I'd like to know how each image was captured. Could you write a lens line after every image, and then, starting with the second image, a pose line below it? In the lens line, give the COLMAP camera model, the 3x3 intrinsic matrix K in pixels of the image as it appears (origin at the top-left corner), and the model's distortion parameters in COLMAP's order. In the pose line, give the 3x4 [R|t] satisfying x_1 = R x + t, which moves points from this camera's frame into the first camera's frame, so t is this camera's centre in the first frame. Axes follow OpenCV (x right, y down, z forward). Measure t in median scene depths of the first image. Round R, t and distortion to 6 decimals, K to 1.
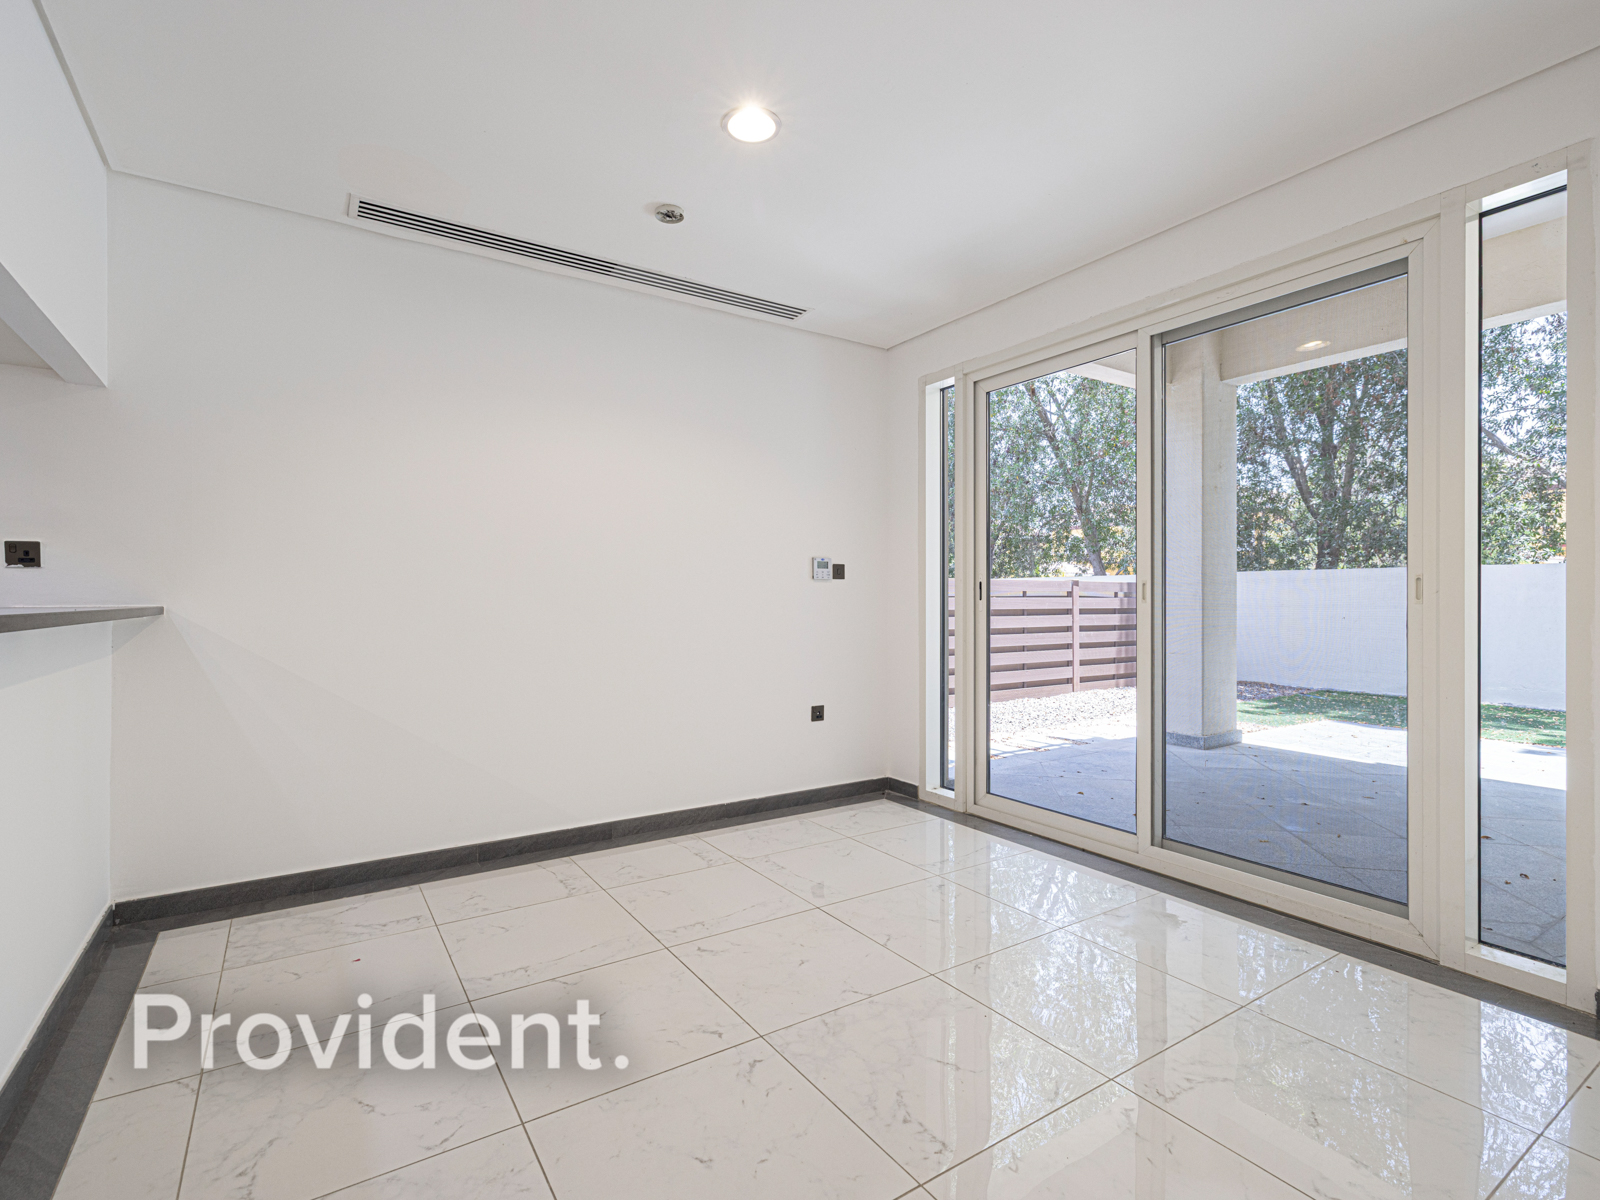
lens RADIAL K [[754.7, 0, 764.0], [0, 754.7, 598.2], [0, 0, 1]] dist [-0.000827, -0.000293]
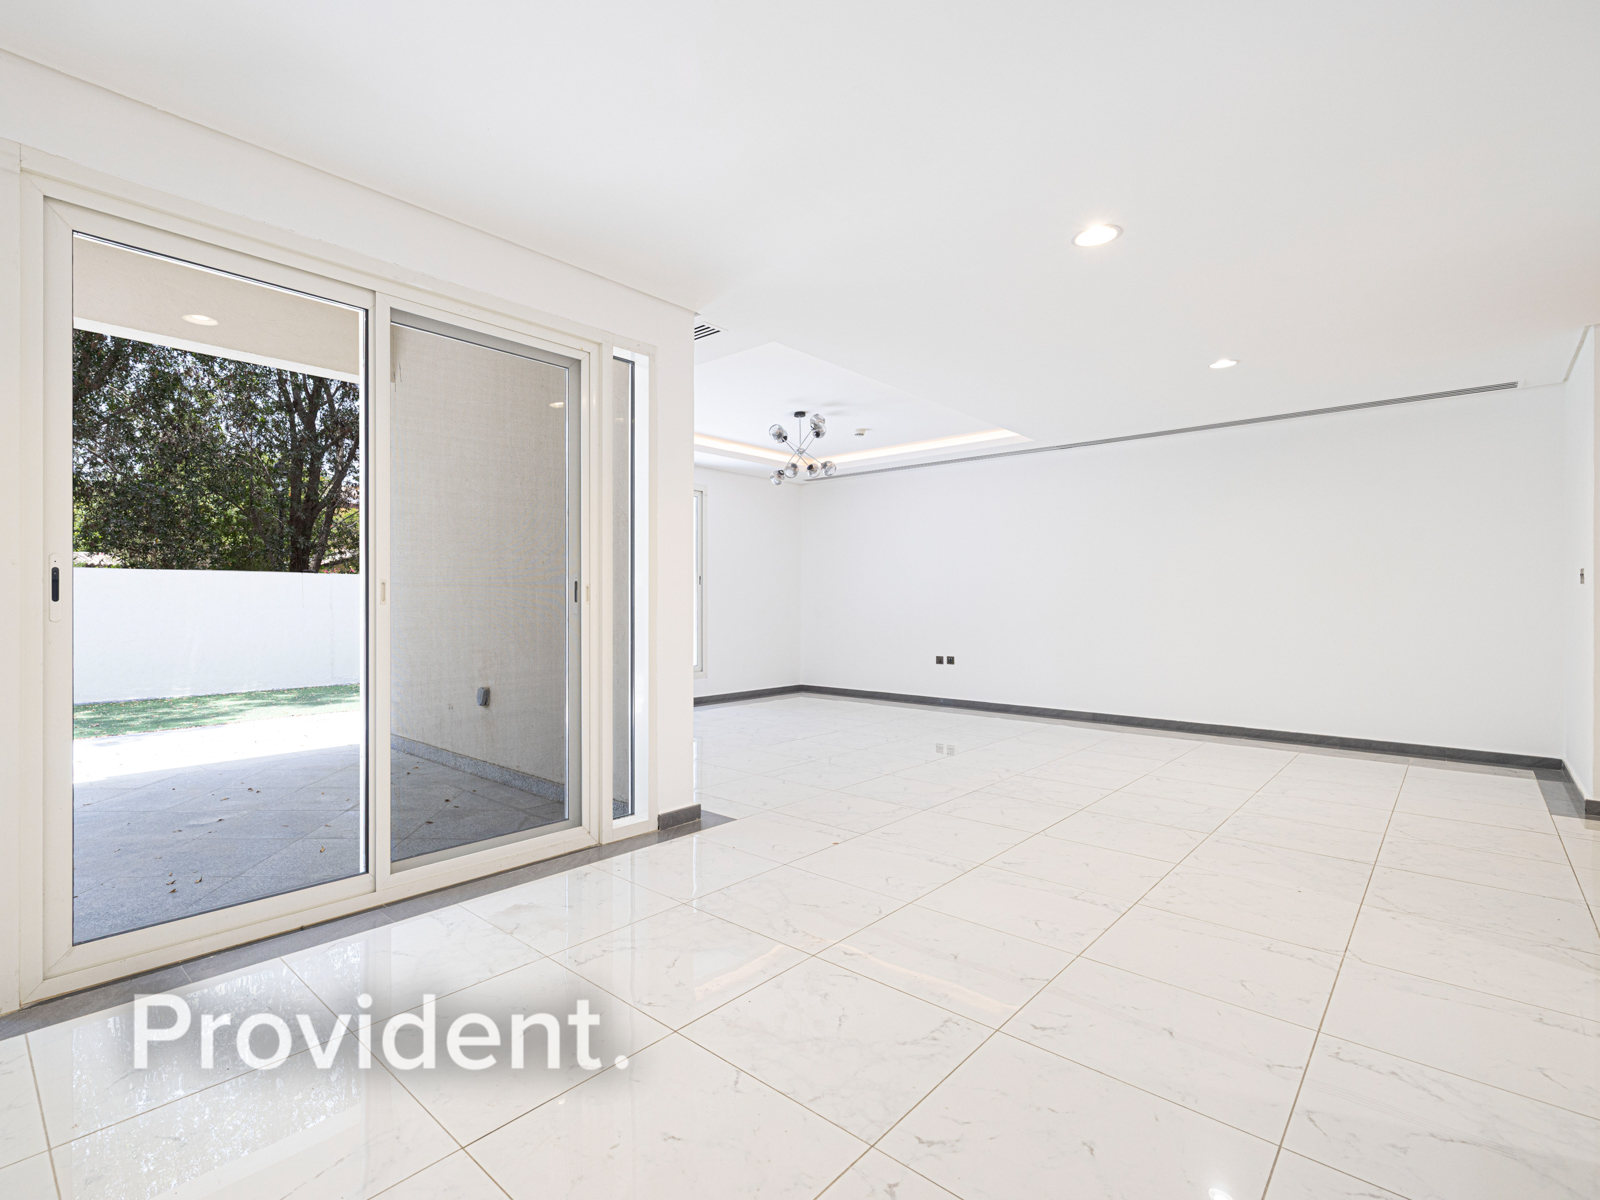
lens RADIAL K [[754.7, 0, 764.0], [0, 754.7, 598.2], [0, 0, 1]] dist [-0.000827, -0.000293]
pose [[-0.270936, -0.002312, 0.962594, -0.442577], [-0.008928, 0.999960, -0.000111, -0.005507], [-0.962556, -0.008624, -0.270946, 0.764493]]
